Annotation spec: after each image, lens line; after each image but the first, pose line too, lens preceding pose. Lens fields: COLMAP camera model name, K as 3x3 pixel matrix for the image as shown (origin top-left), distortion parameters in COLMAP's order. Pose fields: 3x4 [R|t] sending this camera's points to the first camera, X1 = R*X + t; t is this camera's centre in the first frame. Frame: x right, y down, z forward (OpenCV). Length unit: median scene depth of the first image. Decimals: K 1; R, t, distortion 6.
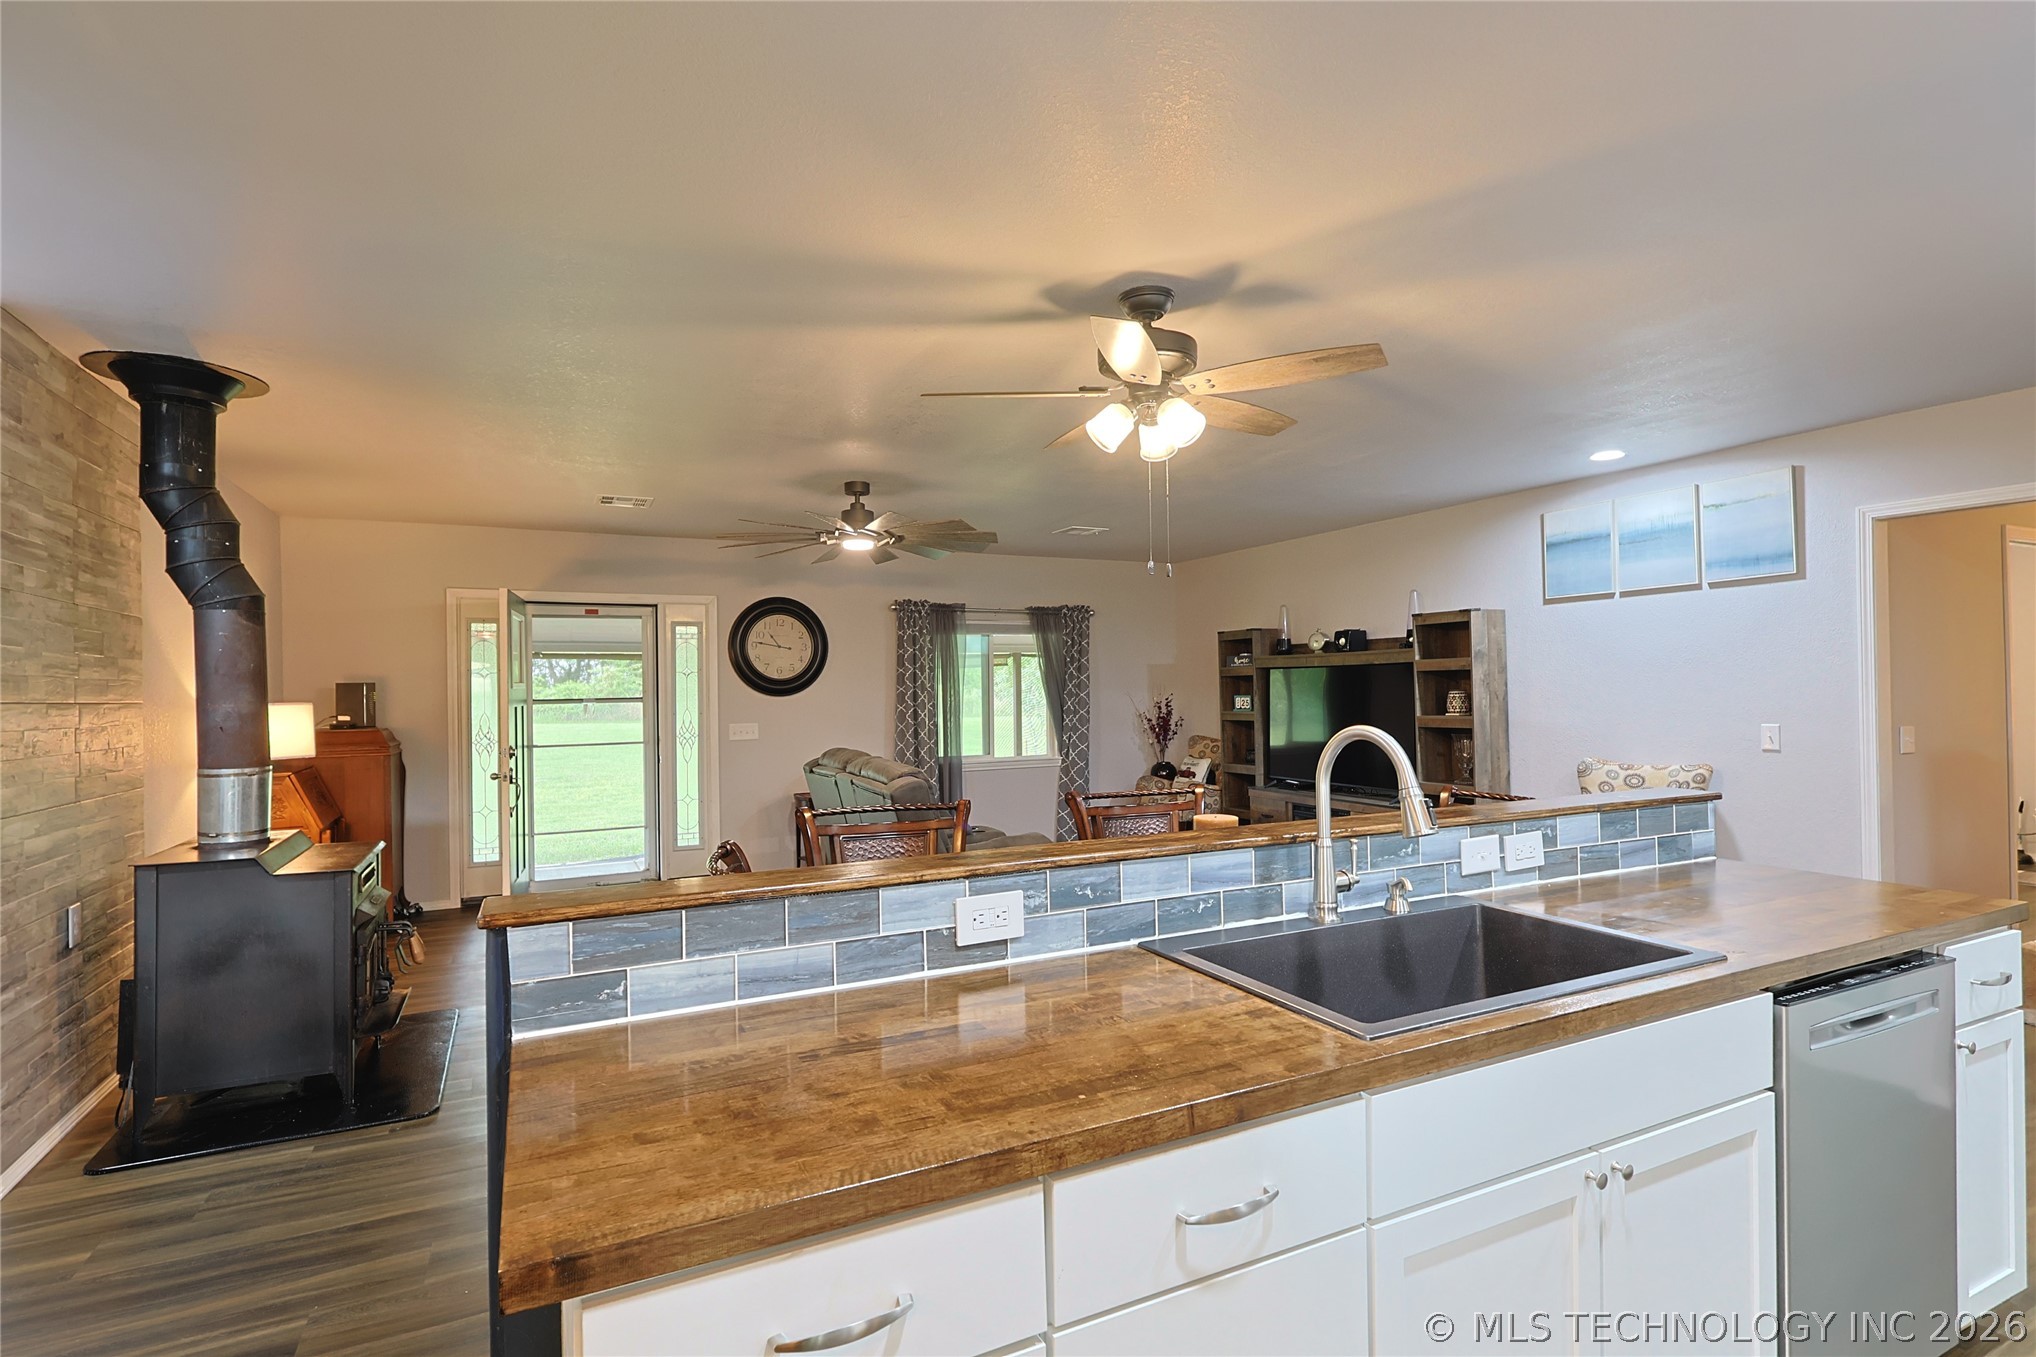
lens RADIAL K [[991.9, 0, 1021.2], [0, 991.9, 679.1], [0, 0, 1]] dist [-0.004328, 0.002009]
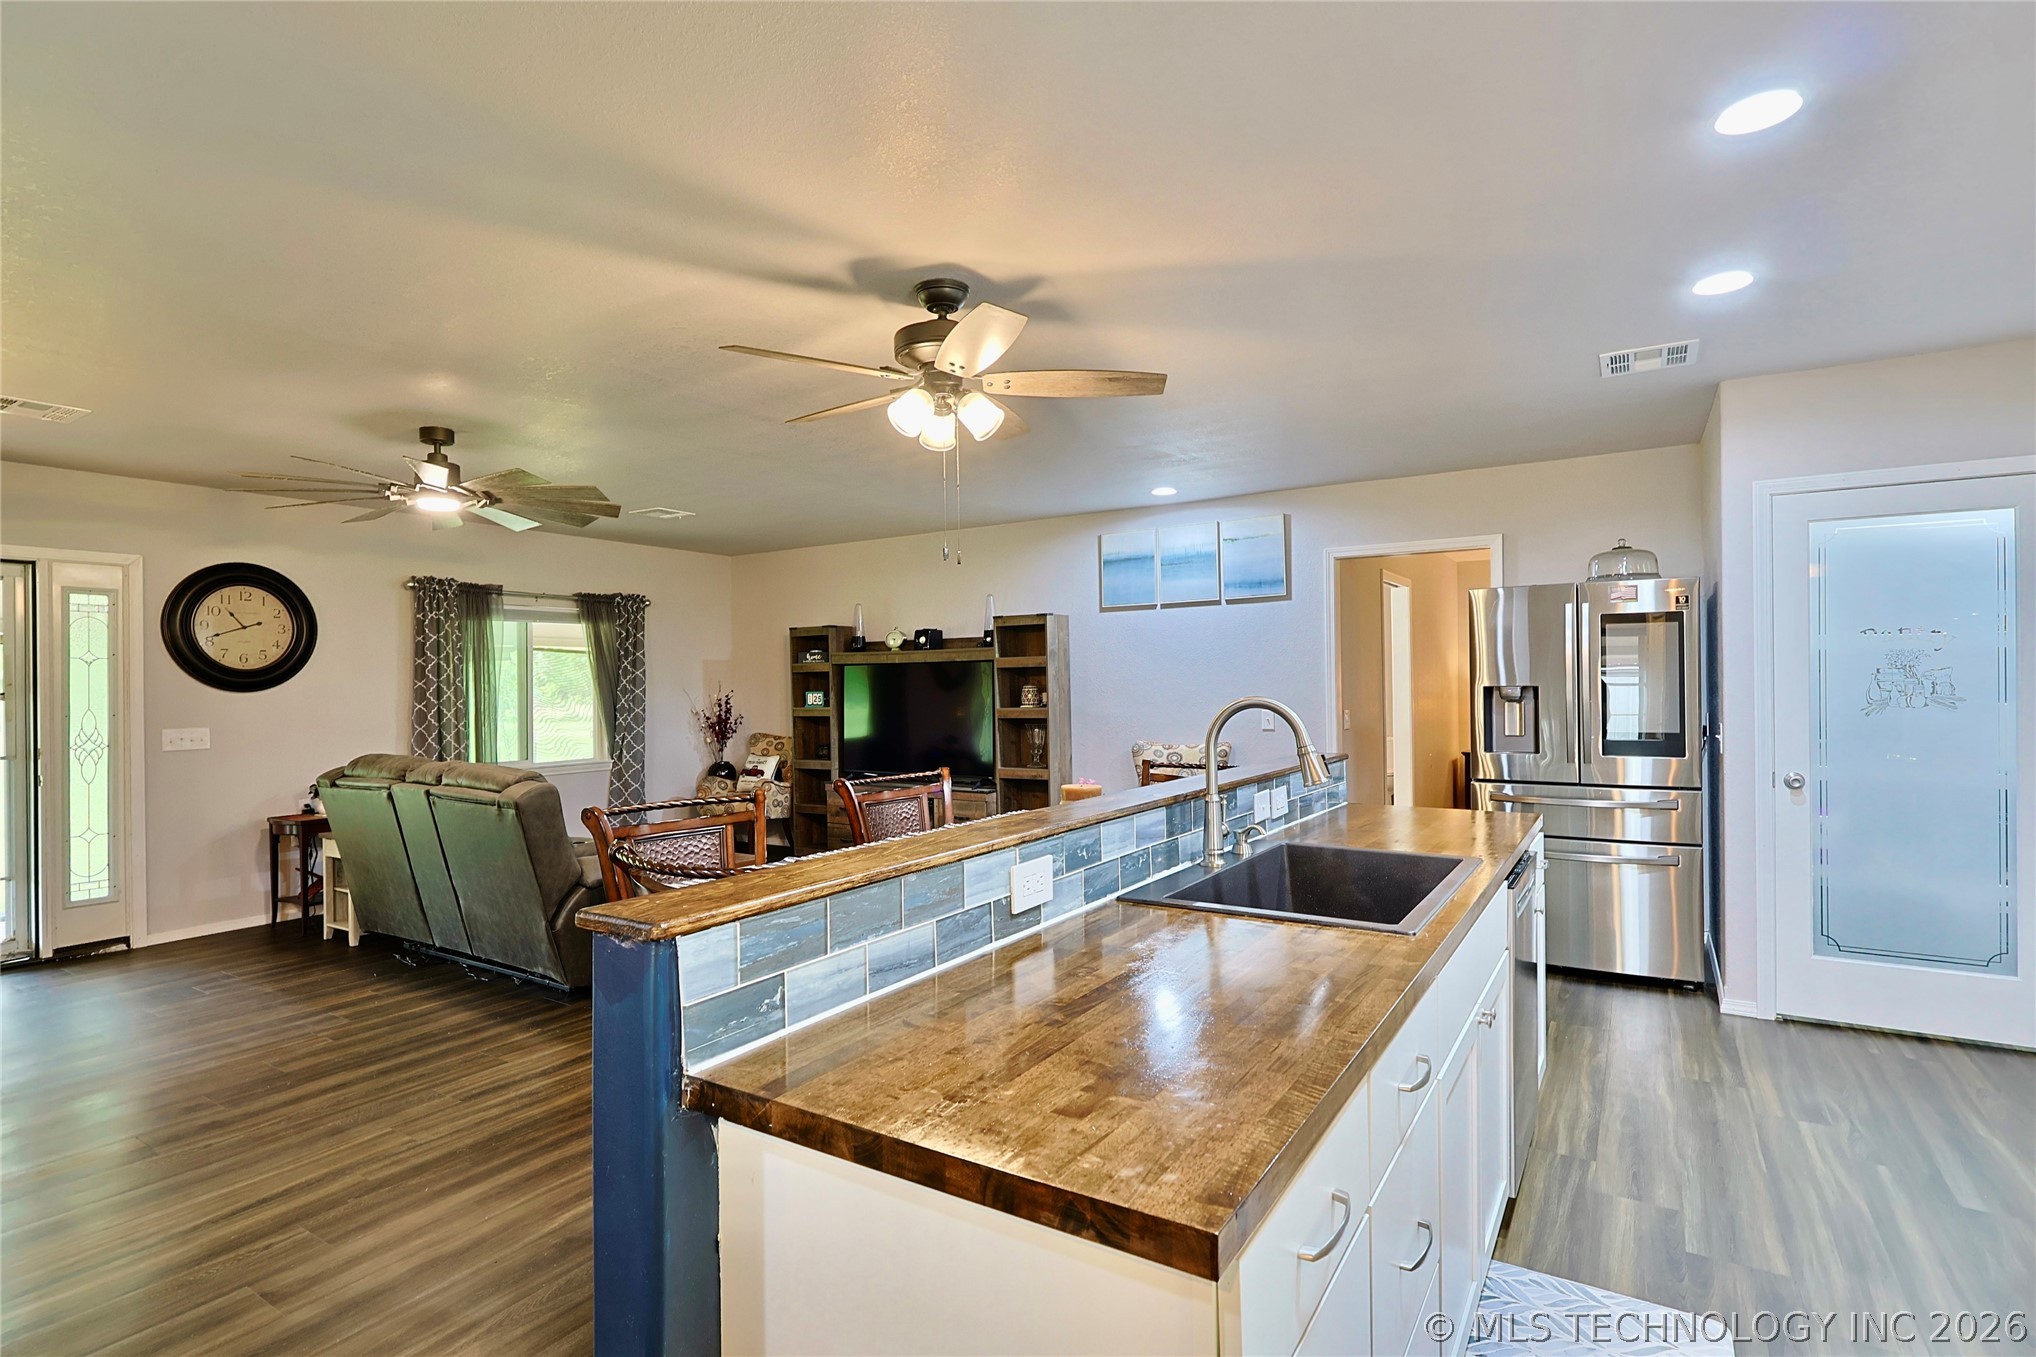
lens RADIAL K [[991.9, 0, 1022.3], [0, 991.9, 681.5], [0, 0, 1]] dist [-0.004328, 0.002009]
pose [[0.853558, 0.005668, 0.520966, -0.146837], [-0.004925, 0.999984, -0.002809, 0.009677], [-0.520974, -0.000168, 0.853573, 0.036595]]
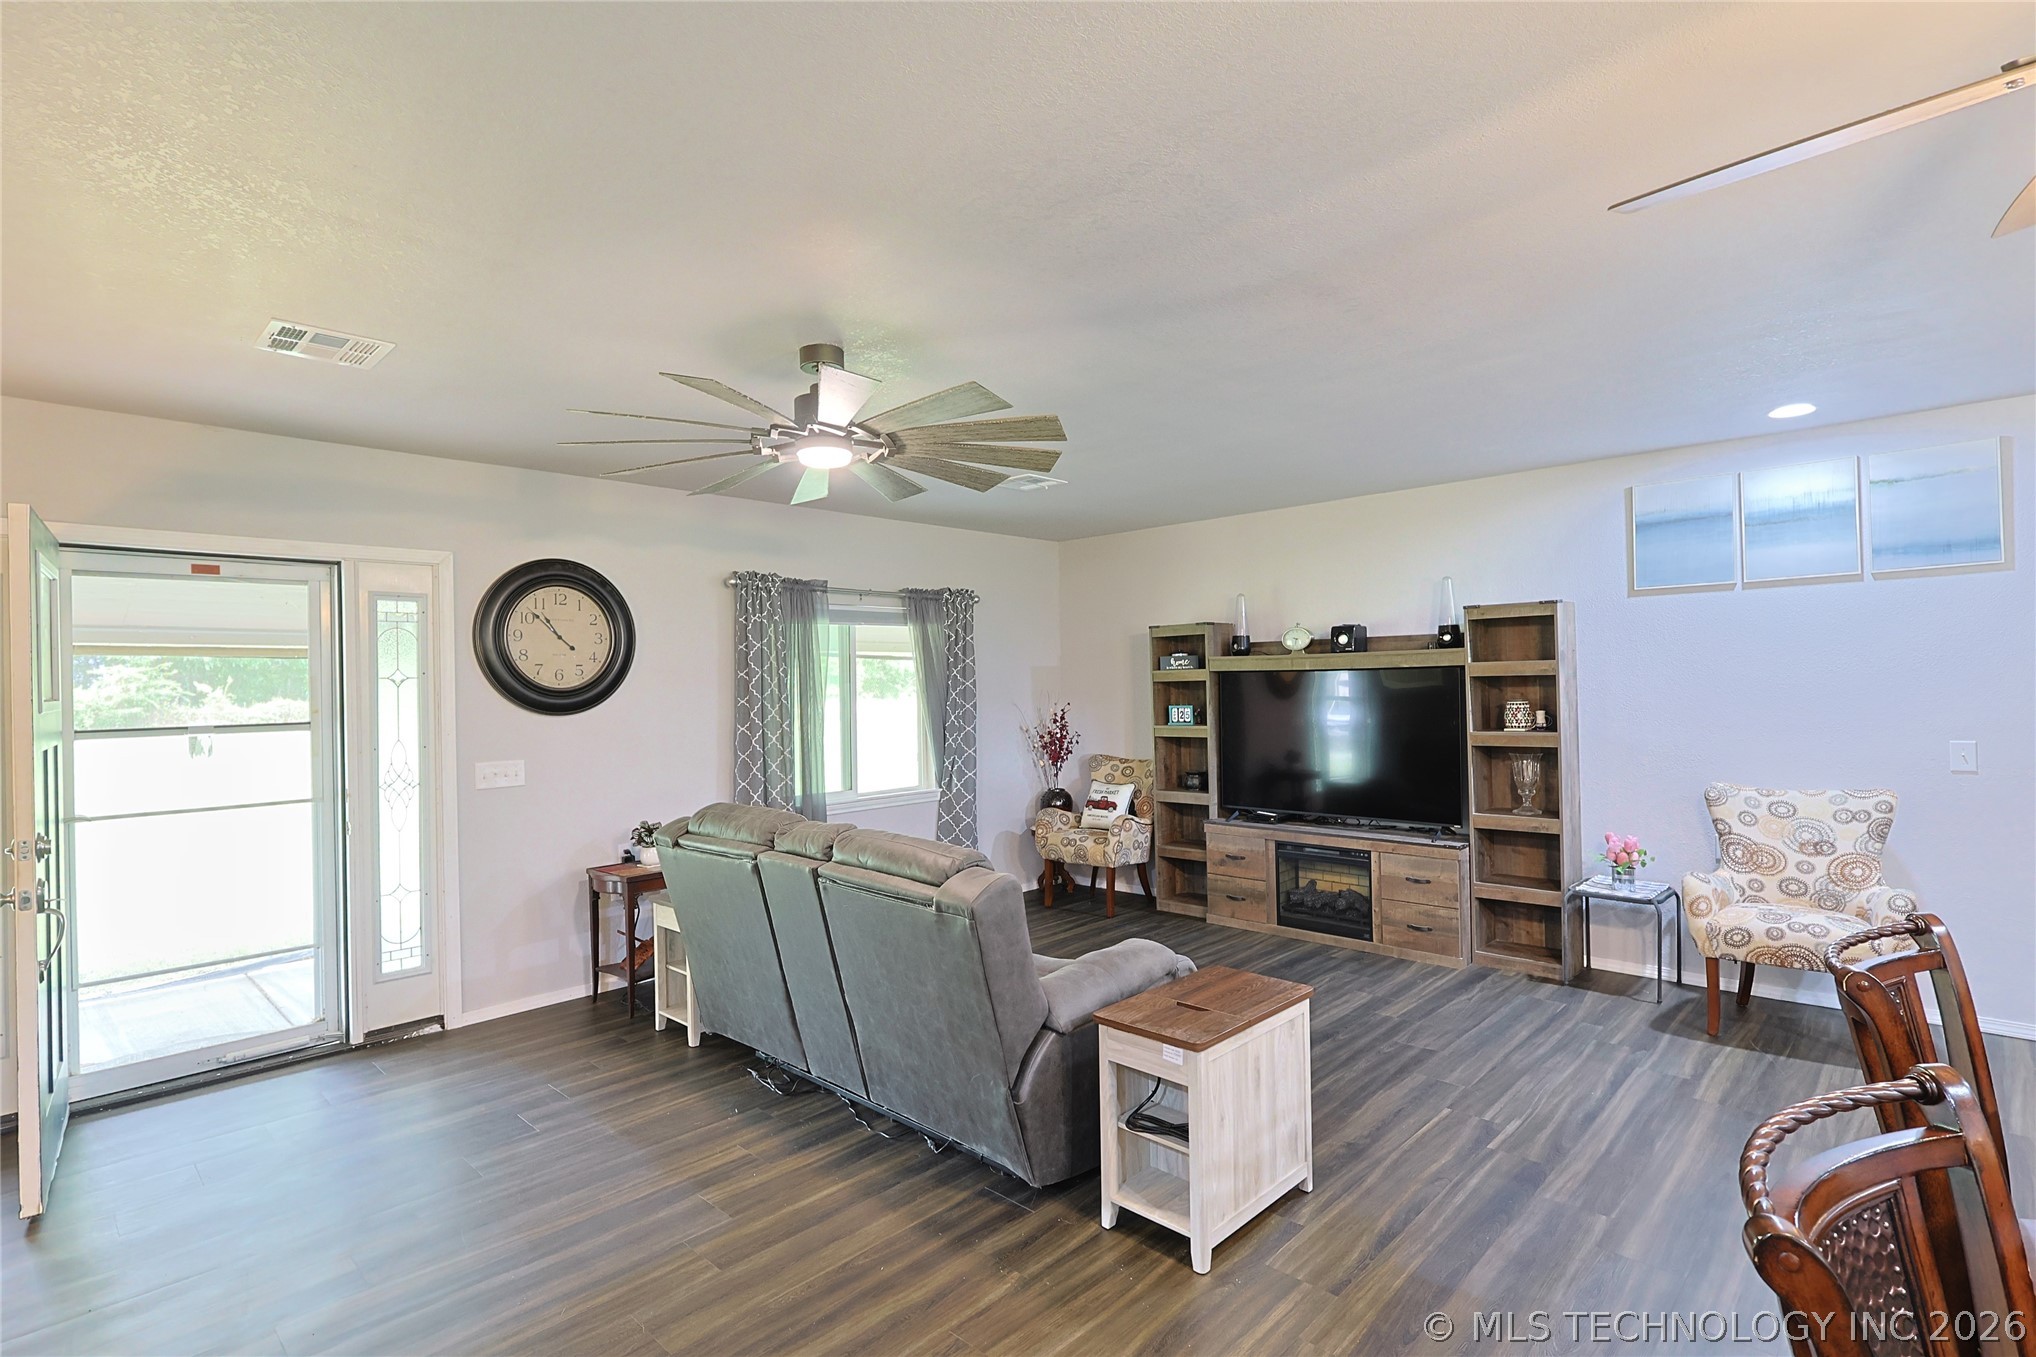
lens RADIAL K [[991.9, 0, 1022.0], [0, 991.9, 682.1], [0, 0, 1]] dist [-0.004328, 0.002009]
pose [[0.939238, -0.002476, 0.343258, -0.209895], [0.001581, 0.999995, 0.002888, -0.006117], [-0.343264, -0.002170, 0.939237, 0.348687]]
